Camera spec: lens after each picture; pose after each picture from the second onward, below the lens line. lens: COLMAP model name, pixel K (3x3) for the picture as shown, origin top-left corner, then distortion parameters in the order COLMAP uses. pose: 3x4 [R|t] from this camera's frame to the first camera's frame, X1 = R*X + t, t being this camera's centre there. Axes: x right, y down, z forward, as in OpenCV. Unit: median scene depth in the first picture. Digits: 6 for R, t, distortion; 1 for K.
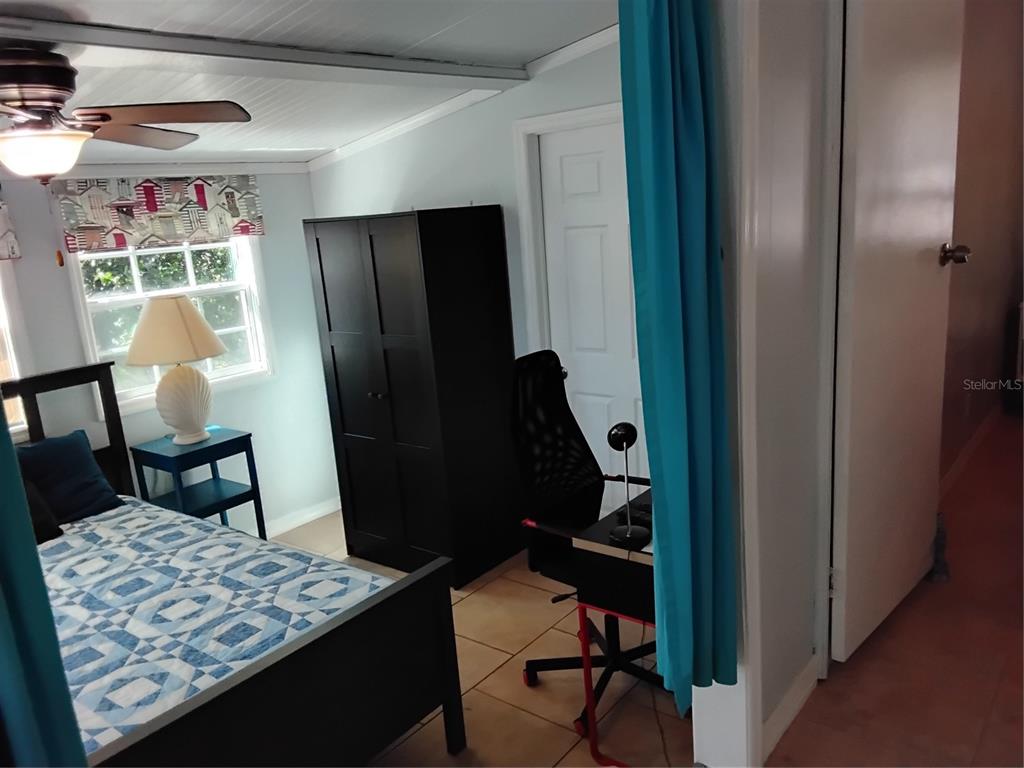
lens RADIAL K [[787.8, 0, 506.6], [0, 787.8, 389.4], [0, 0, 1]] dist [0.112084, -0.169127]
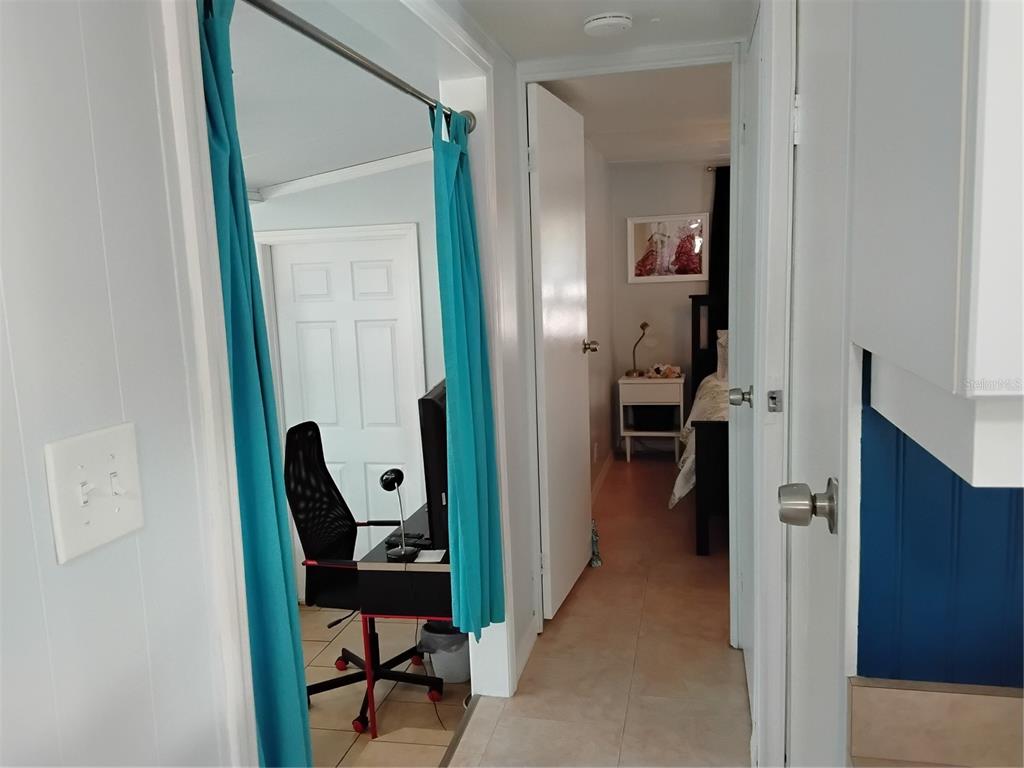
lens RADIAL K [[845.3, 0, 512.0], [0, 845.3, 384.0], [0, 0, 1]] dist [0.010187, 0.003079]
pose [[0.890929, -0.018086, 0.453781, -0.223898], [0.074001, 0.991634, -0.105767, 0.046403], [-0.448072, 0.127811, 0.884814, -0.260082]]
